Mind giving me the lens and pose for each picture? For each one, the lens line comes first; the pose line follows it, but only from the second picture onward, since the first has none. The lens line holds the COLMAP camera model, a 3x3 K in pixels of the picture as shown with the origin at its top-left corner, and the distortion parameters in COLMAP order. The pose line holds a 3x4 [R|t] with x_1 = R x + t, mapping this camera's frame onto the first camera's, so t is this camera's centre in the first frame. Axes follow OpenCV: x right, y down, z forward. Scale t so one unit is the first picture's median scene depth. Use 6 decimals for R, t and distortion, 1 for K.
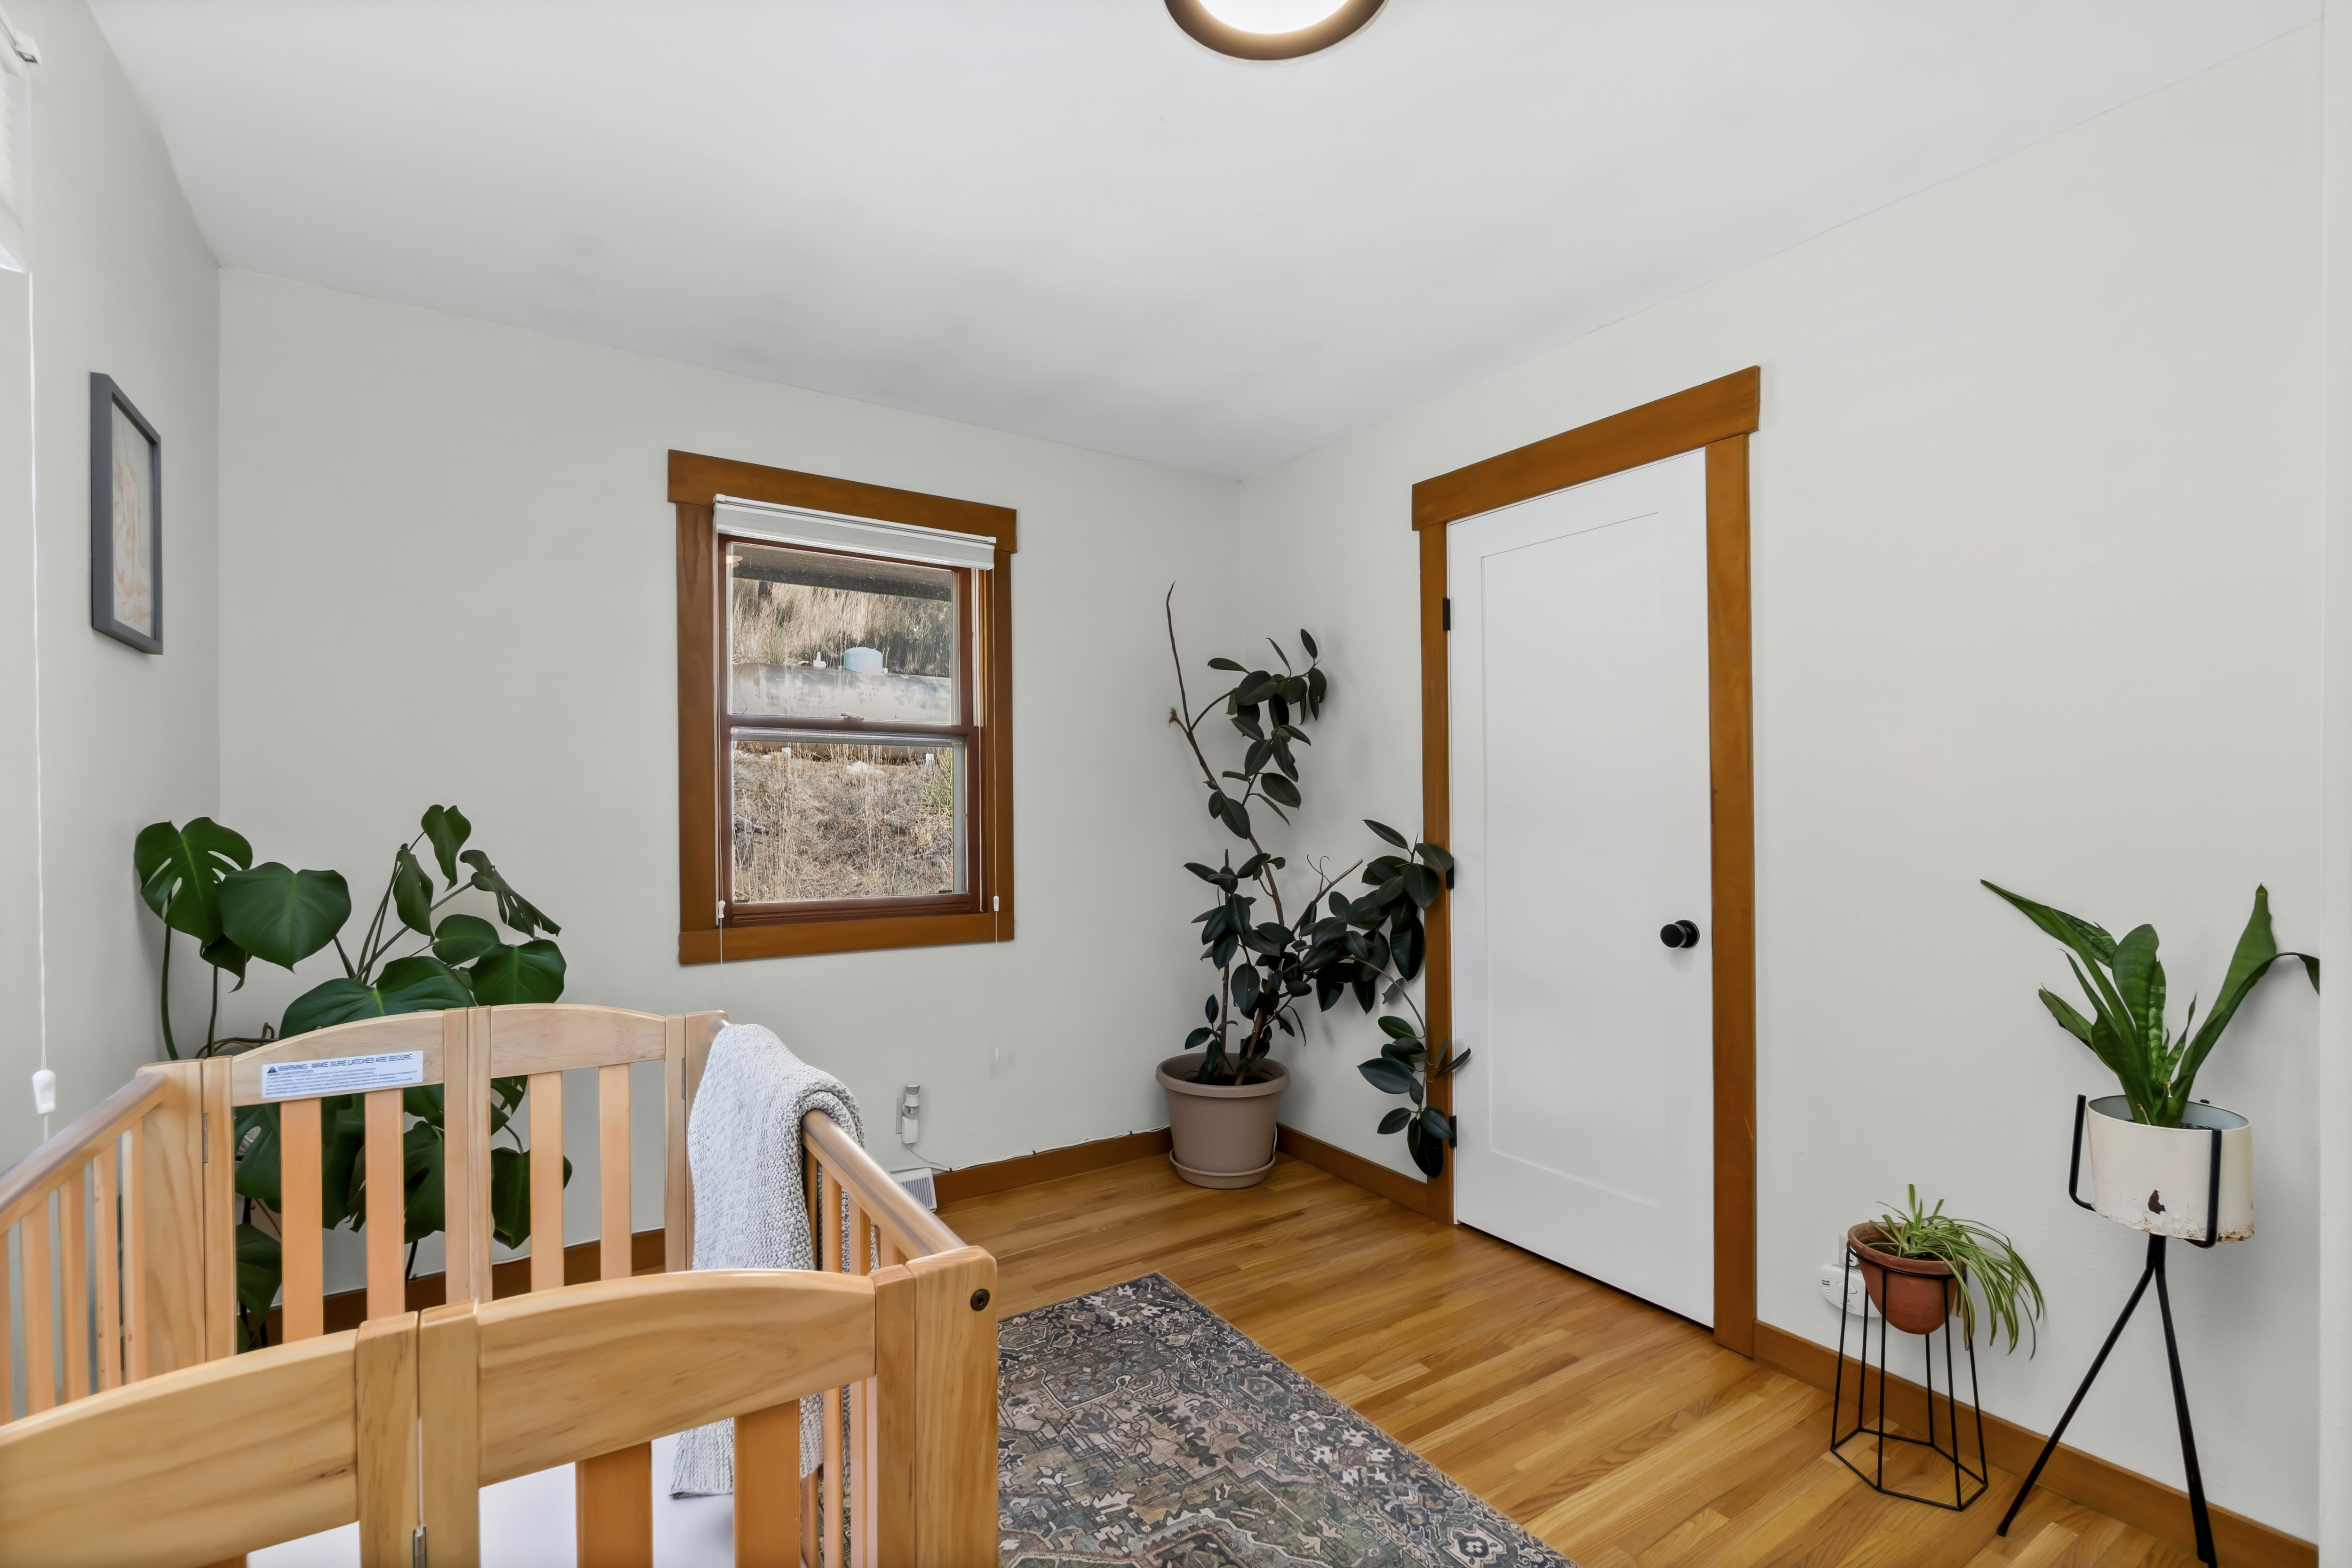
lens RADIAL K [[1023.1, 0, 1171.1], [0, 1023.1, 812.1], [0, 0, 1]] dist [-0.002997, -0.000420]
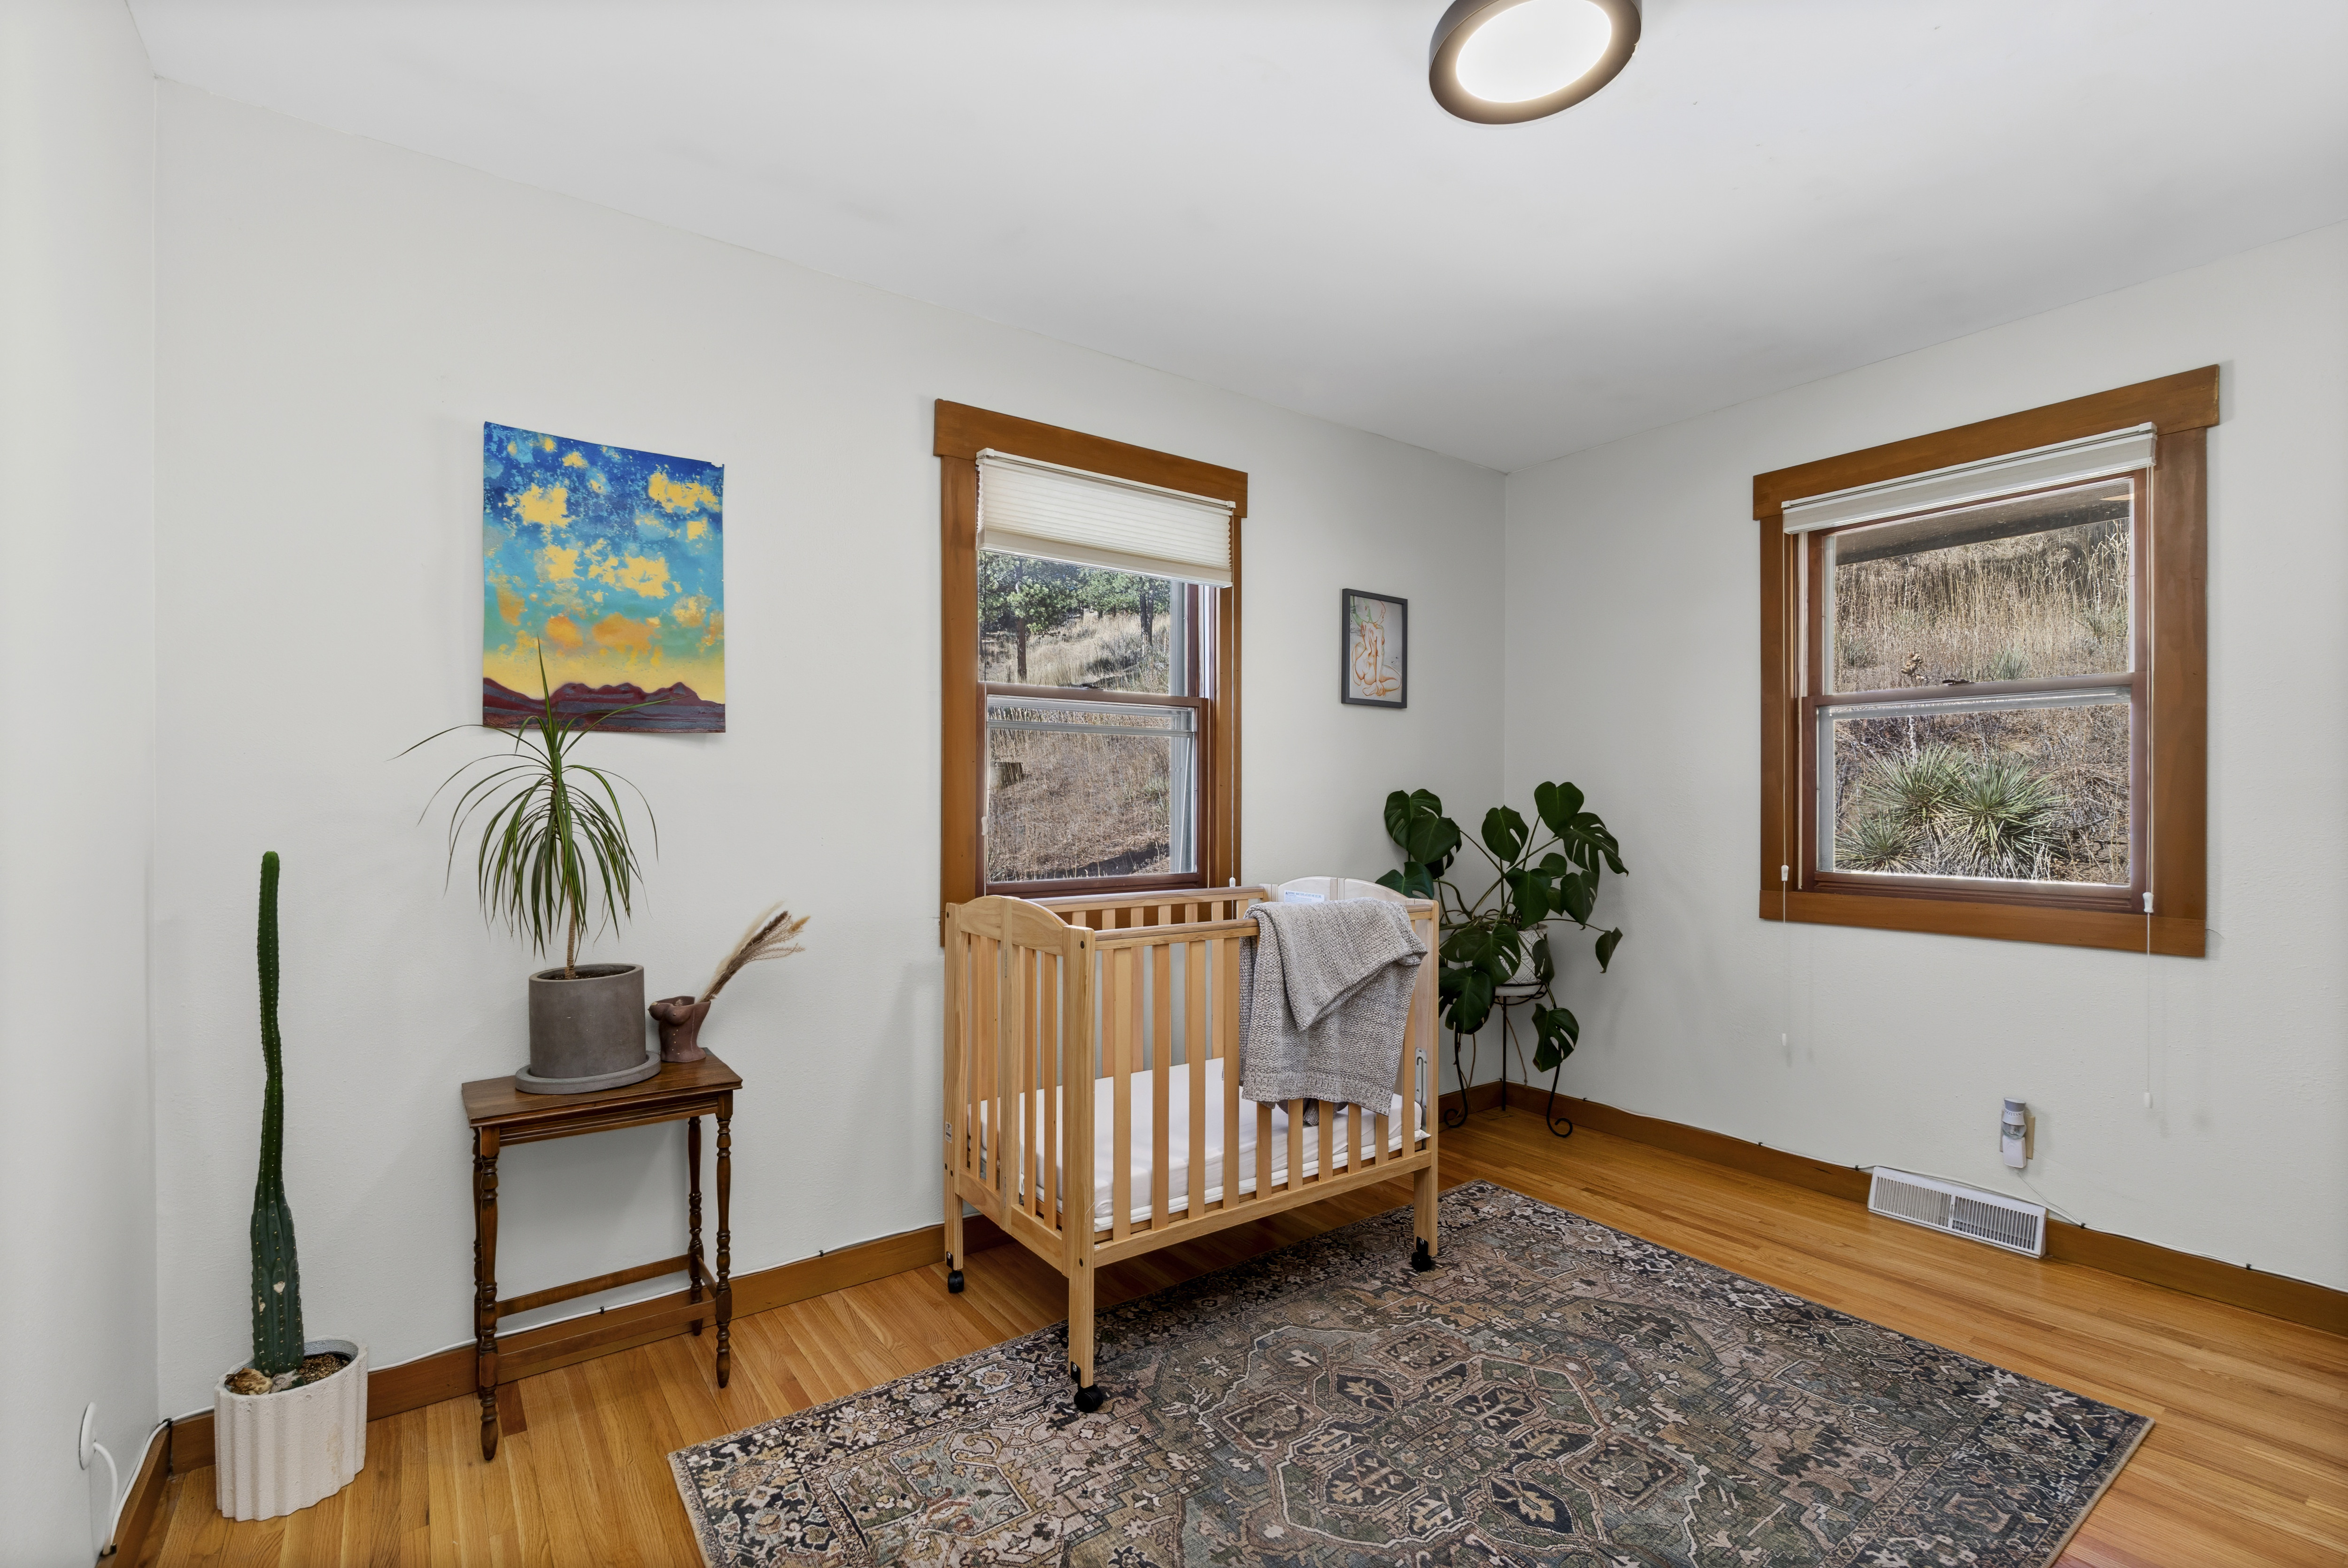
lens RADIAL K [[1021.3, 0, 1169.2], [0, 1021.3, 812.1], [0, 0, 1]] dist [-0.002997, -0.000420]
pose [[0.064657, 0.008994, -0.997867, 0.783526], [-0.007287, 0.999937, 0.008540, 0.029908], [0.997881, 0.006719, 0.064719, 0.324121]]
